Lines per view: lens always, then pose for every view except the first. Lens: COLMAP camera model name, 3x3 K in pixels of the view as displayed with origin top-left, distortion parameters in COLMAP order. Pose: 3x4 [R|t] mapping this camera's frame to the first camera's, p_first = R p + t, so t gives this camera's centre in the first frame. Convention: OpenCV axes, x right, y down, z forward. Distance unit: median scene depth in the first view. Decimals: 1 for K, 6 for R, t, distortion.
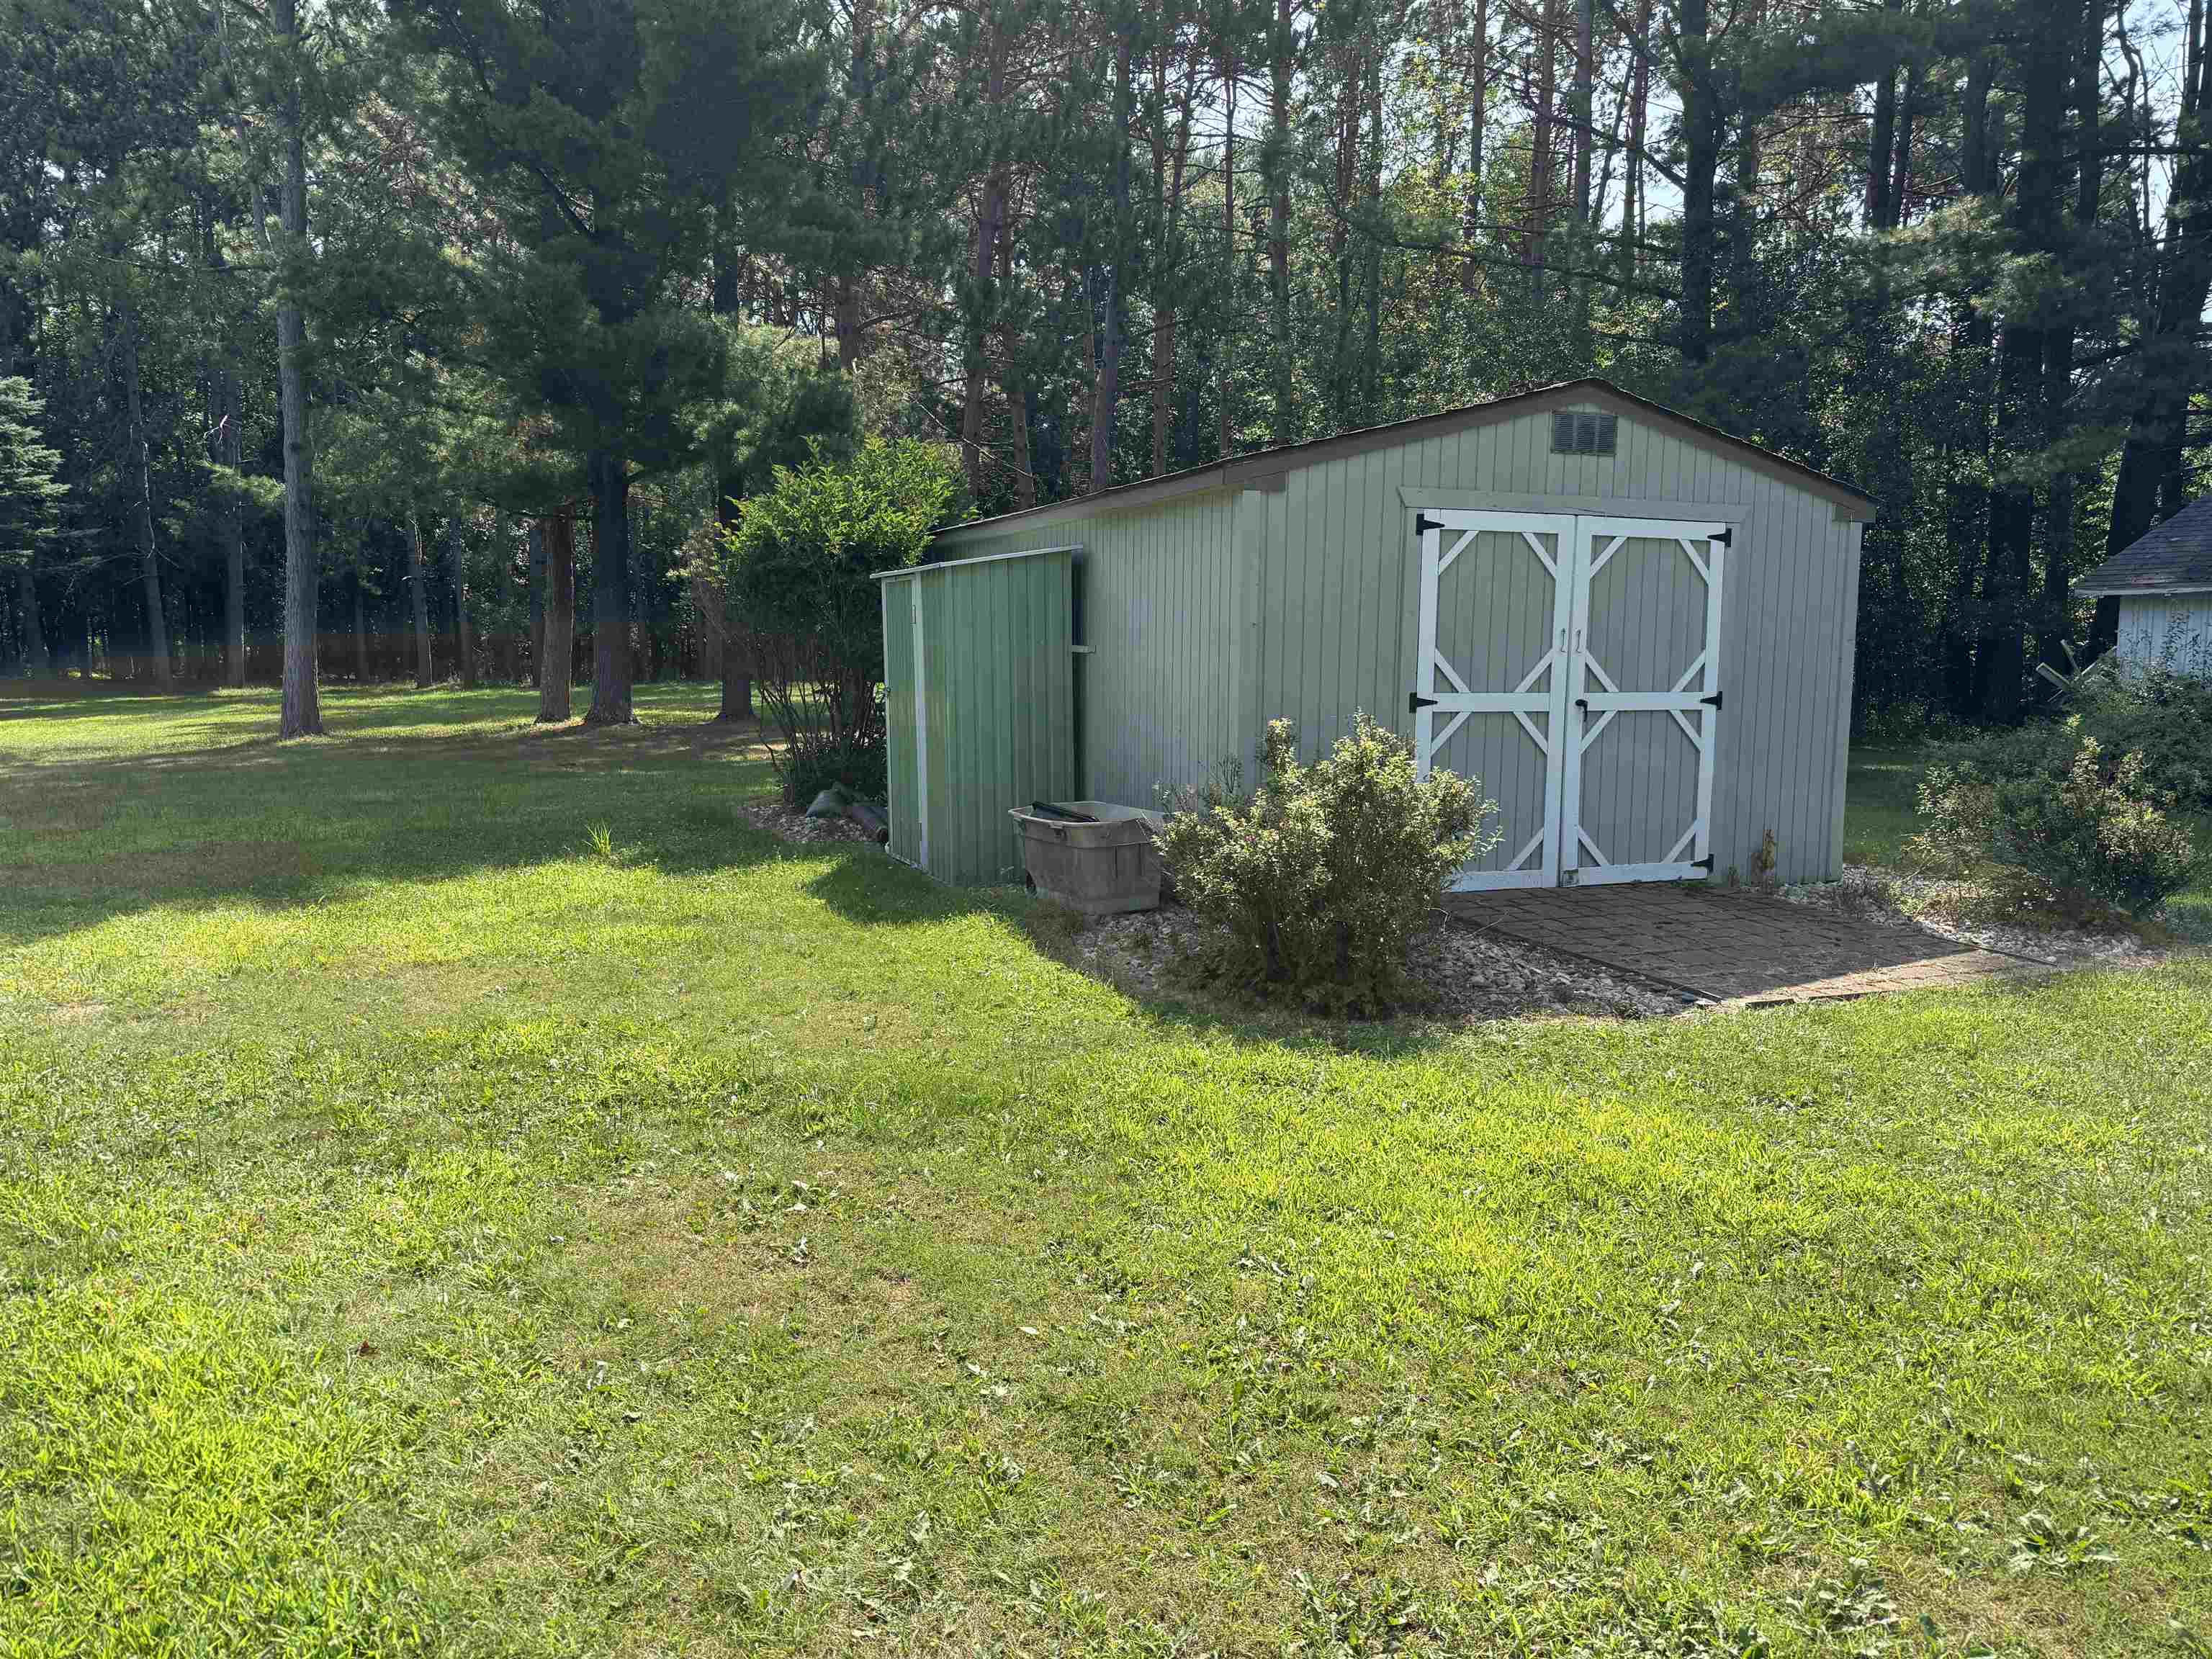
lens RADIAL K [[1604.2, 0, 1106.0], [0, 1604.2, 829.5], [0, 0, 1]] dist [0.064946, -0.053935]
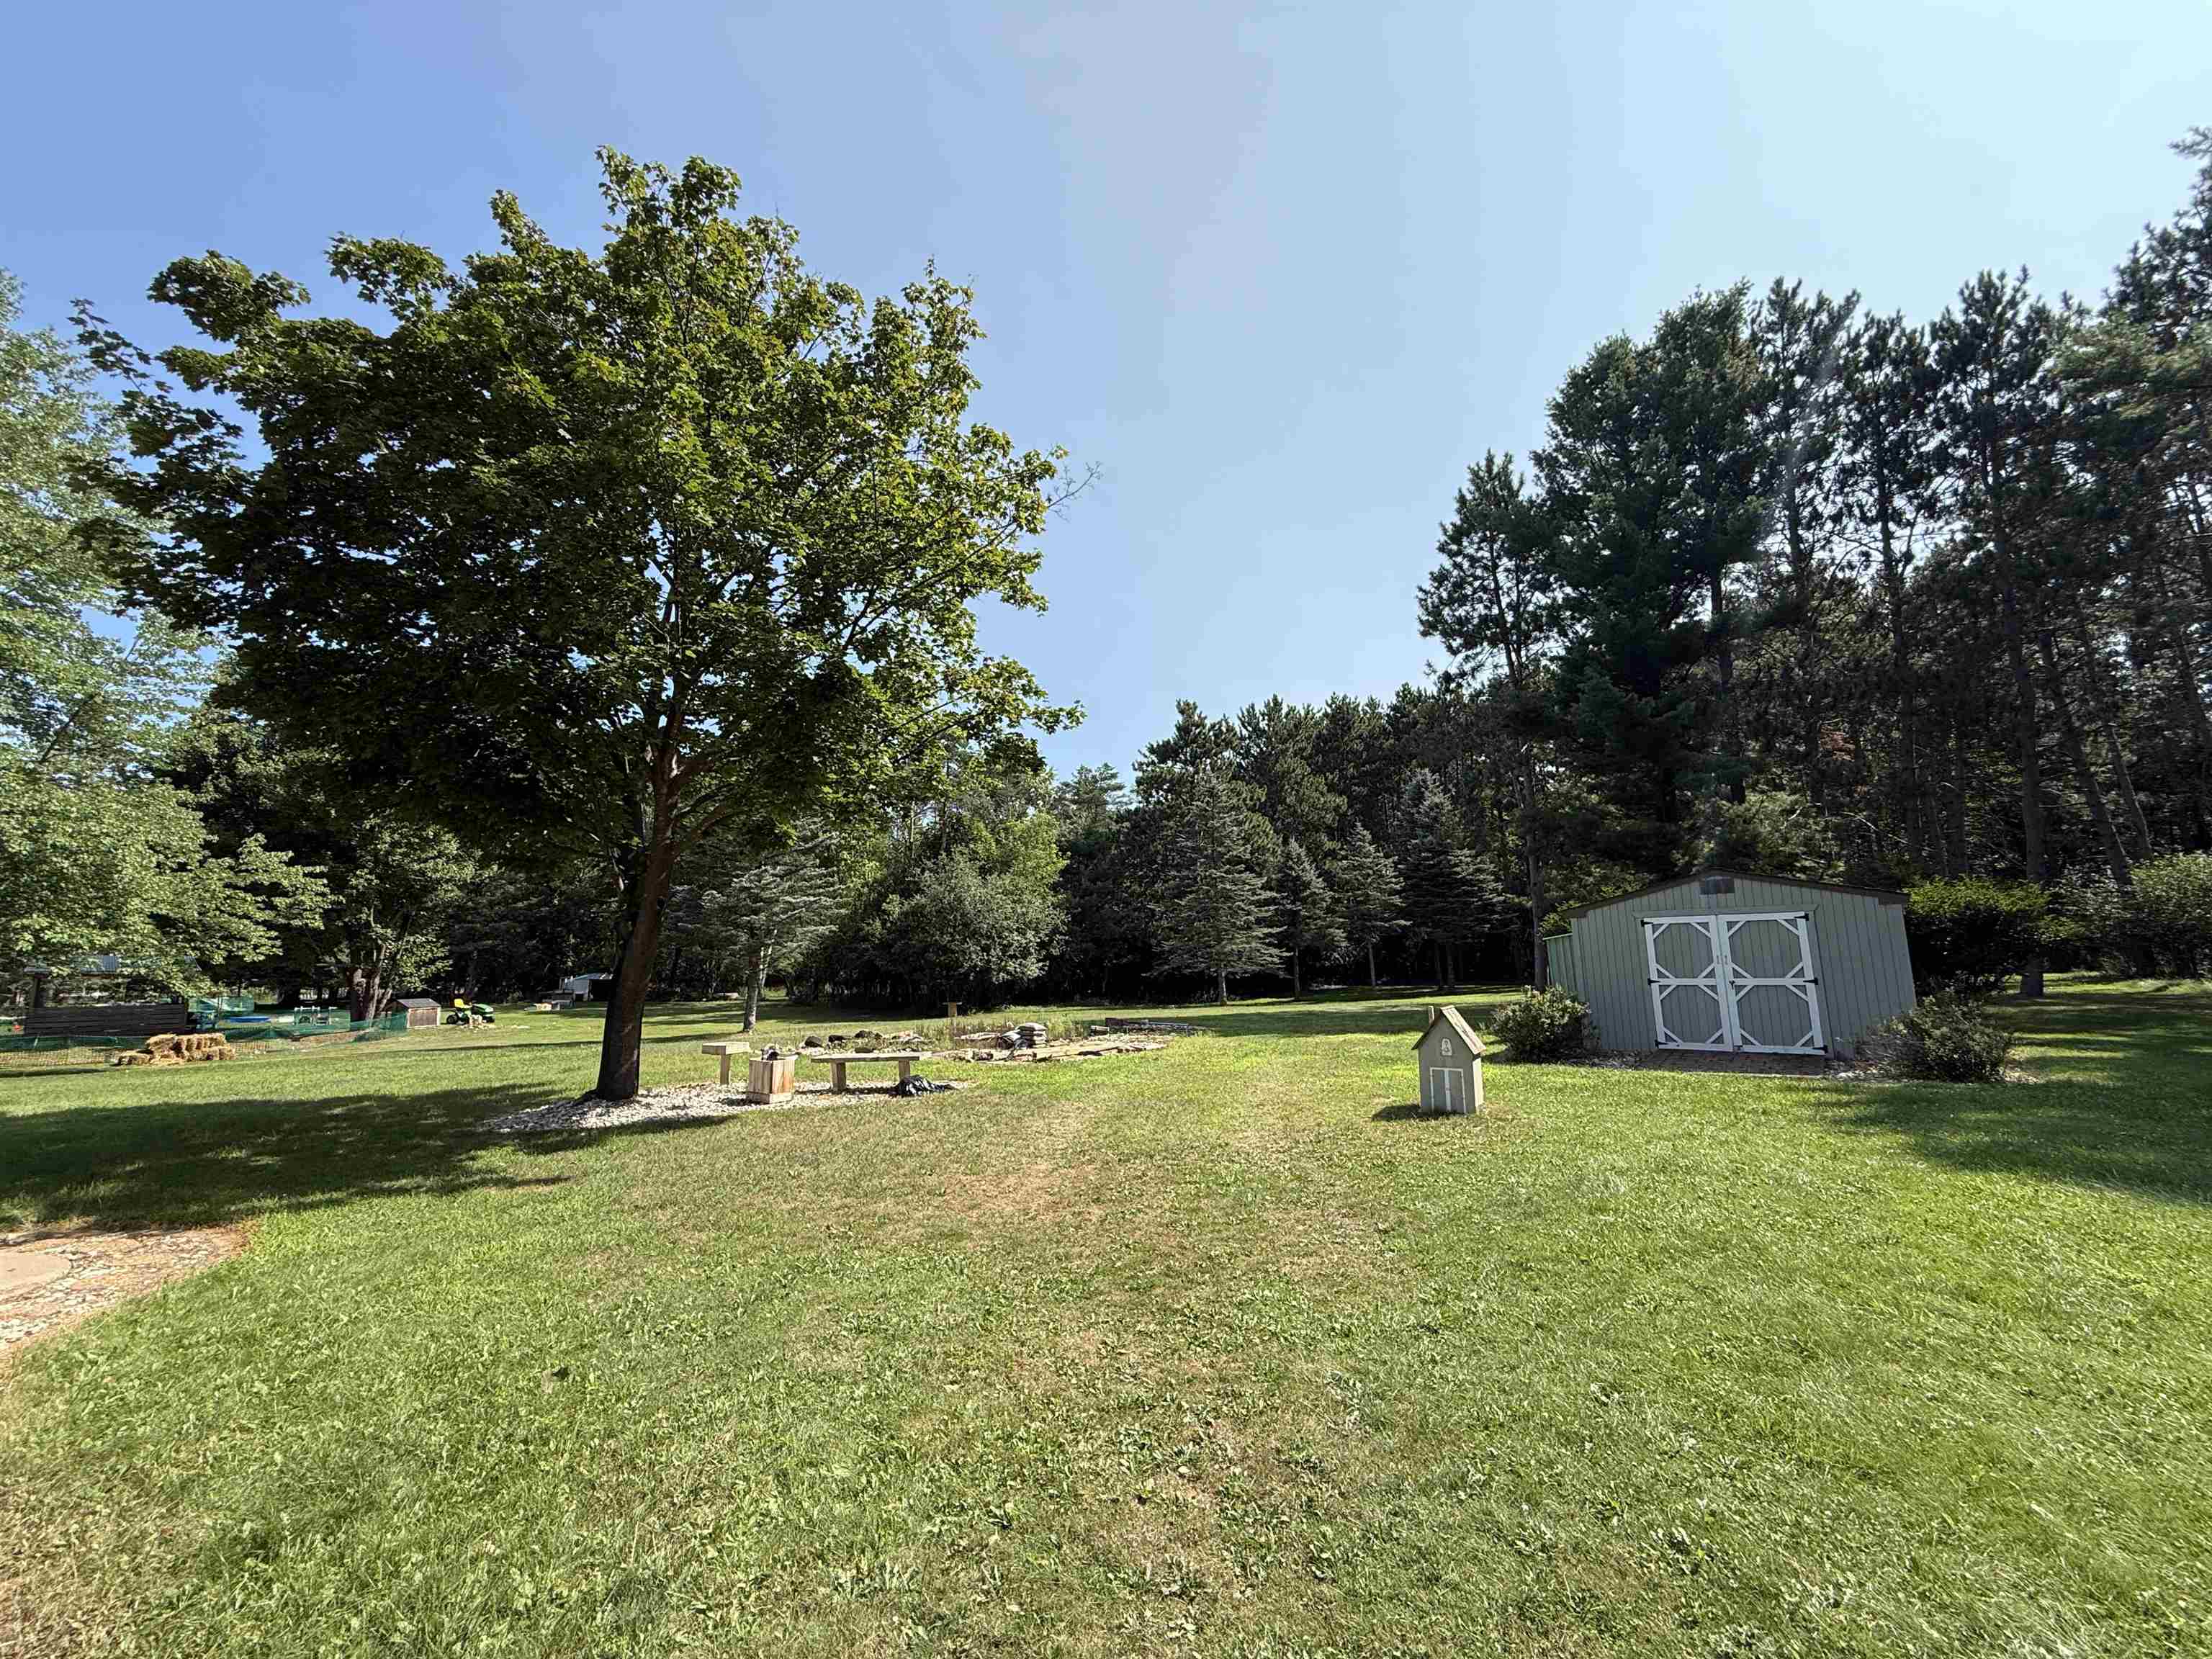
lens RADIAL K [[887.5, 0, 1095.9], [0, 887.5, 829.5], [0, 0, 1]] dist [-0.000071, 0.000549]
pose [[0.466524, -0.153072, -0.871163, 0.399836], [-0.072503, 0.974979, -0.210141, 0.022169], [0.881532, 0.161198, 0.443753, -0.230896]]
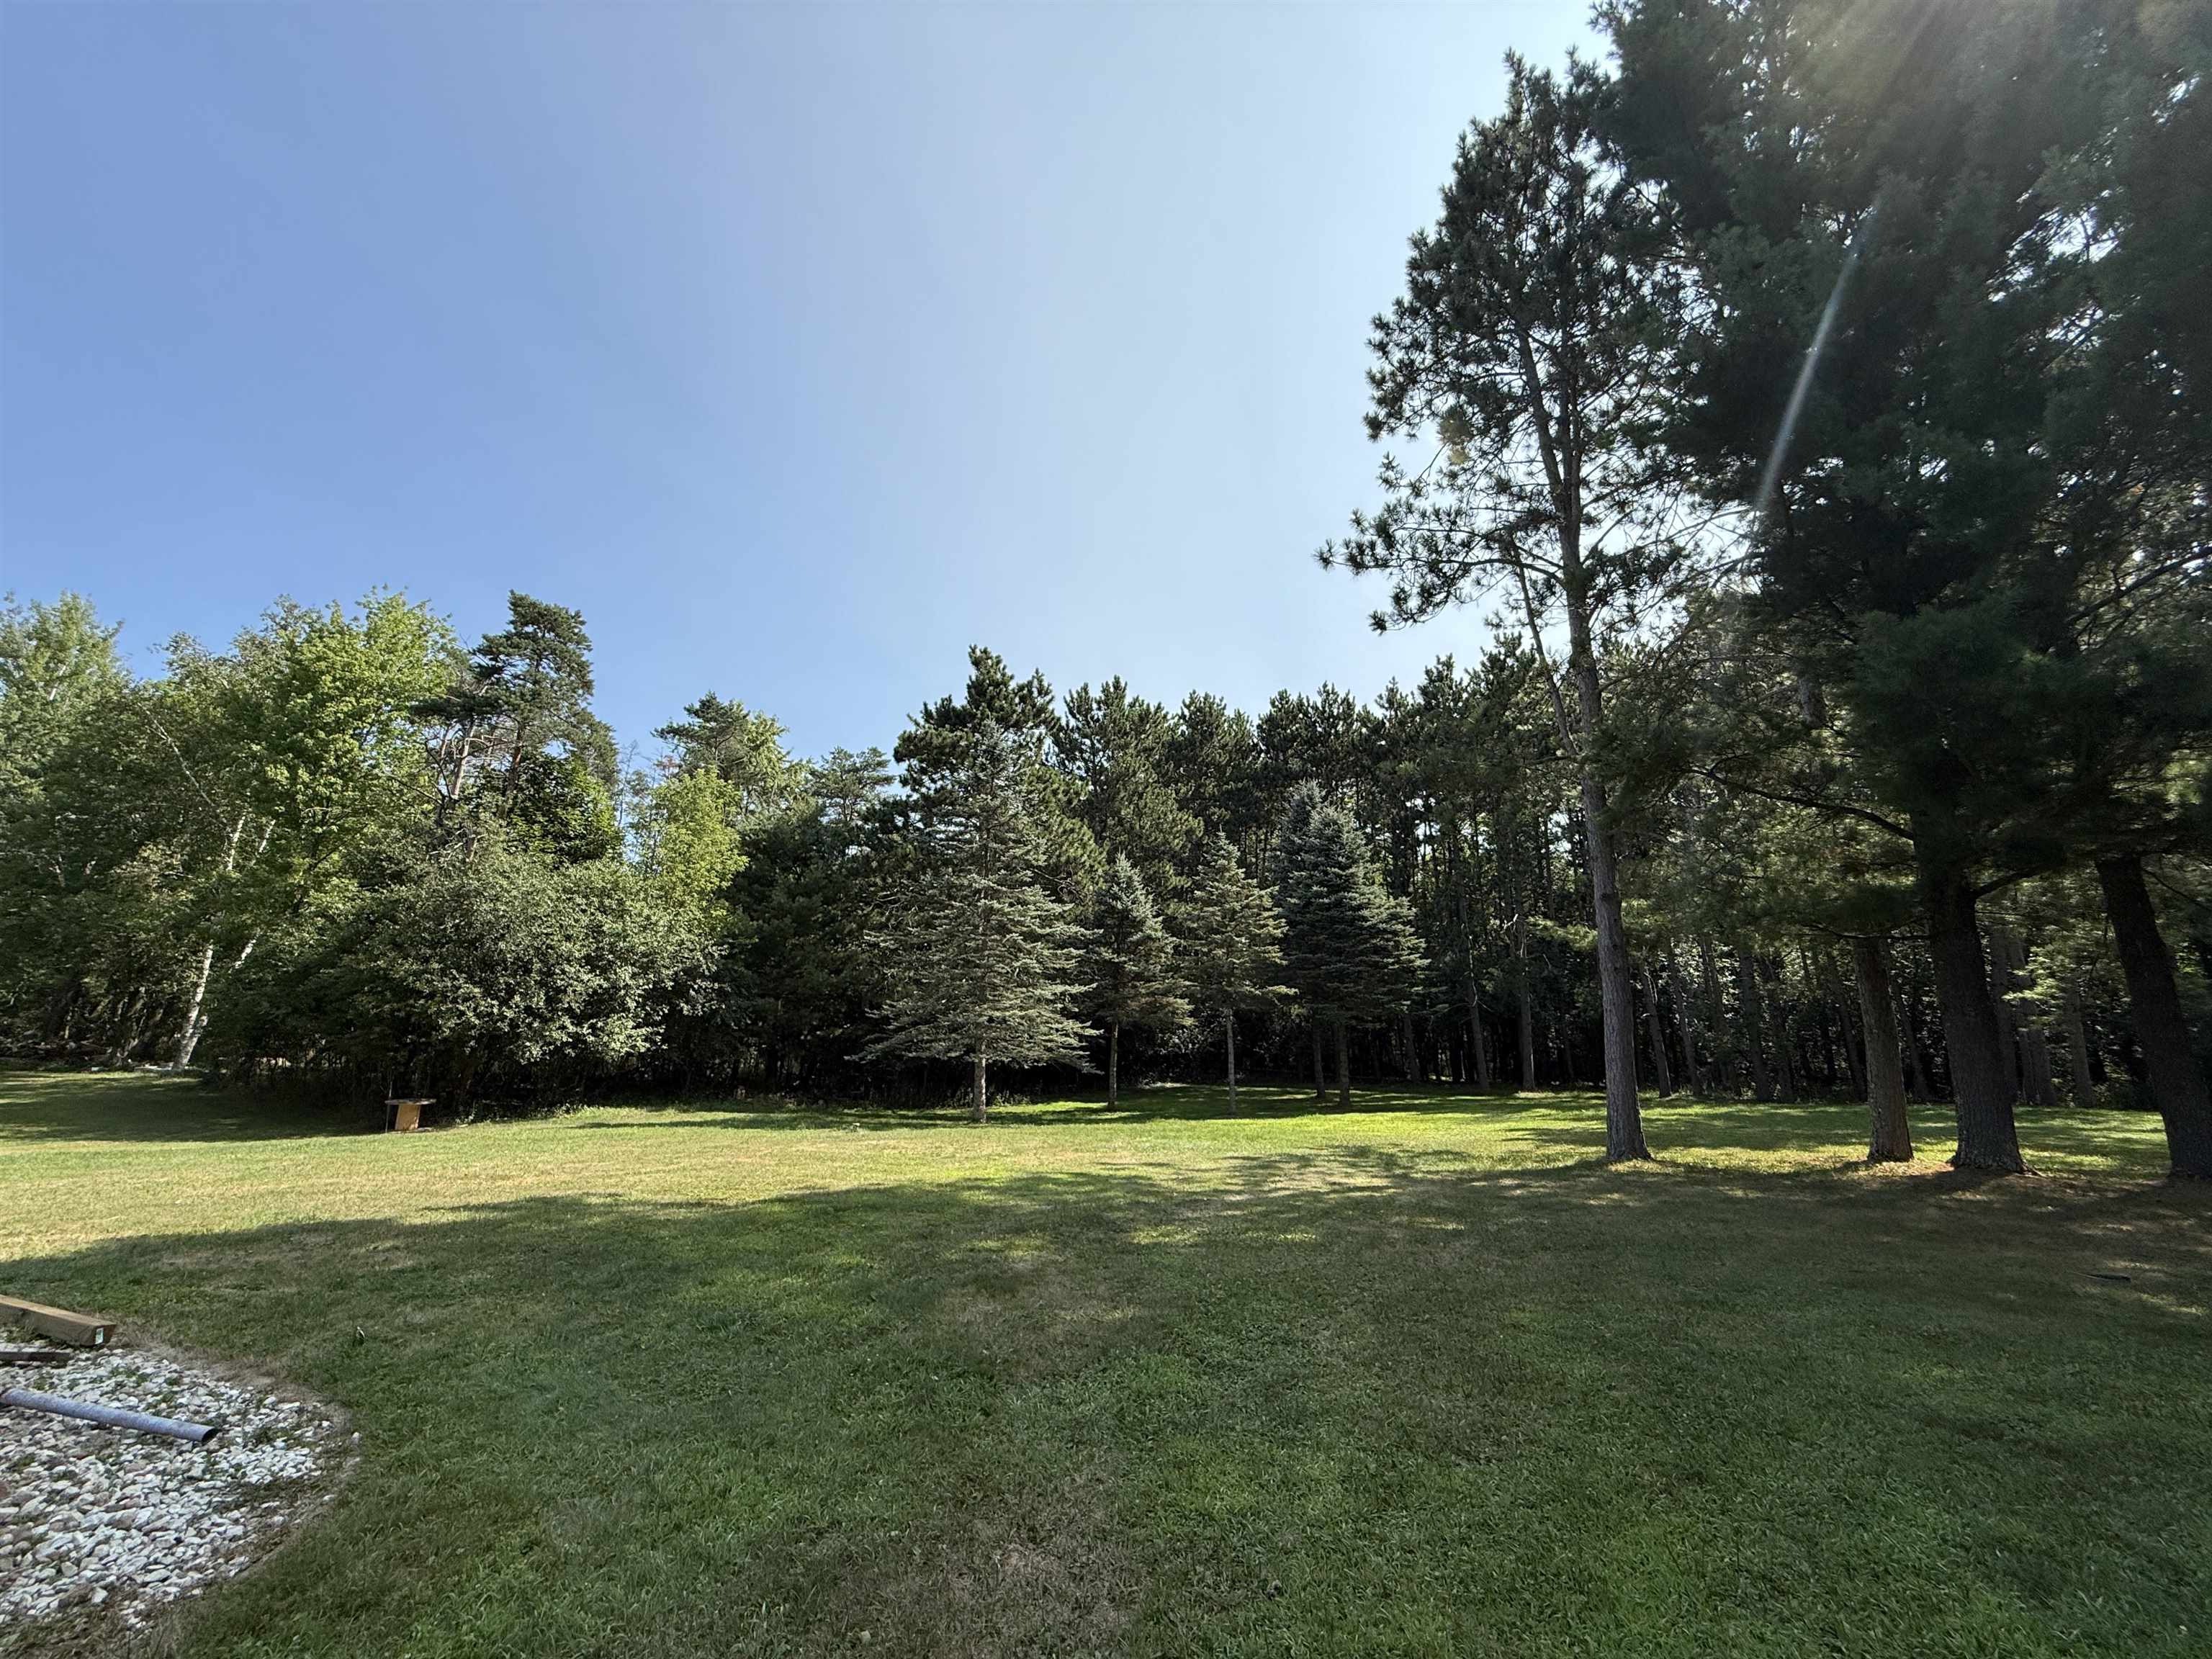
lens RADIAL K [[887.5, 0, 1095.9], [0, 887.5, 829.5], [0, 0, 1]] dist [-0.000071, 0.000549]
pose [[0.613469, -0.182754, -0.768282, -0.222832], [-0.103342, 0.945912, -0.307525, -0.047261], [0.782928, 0.268052, 0.561401, 0.341891]]
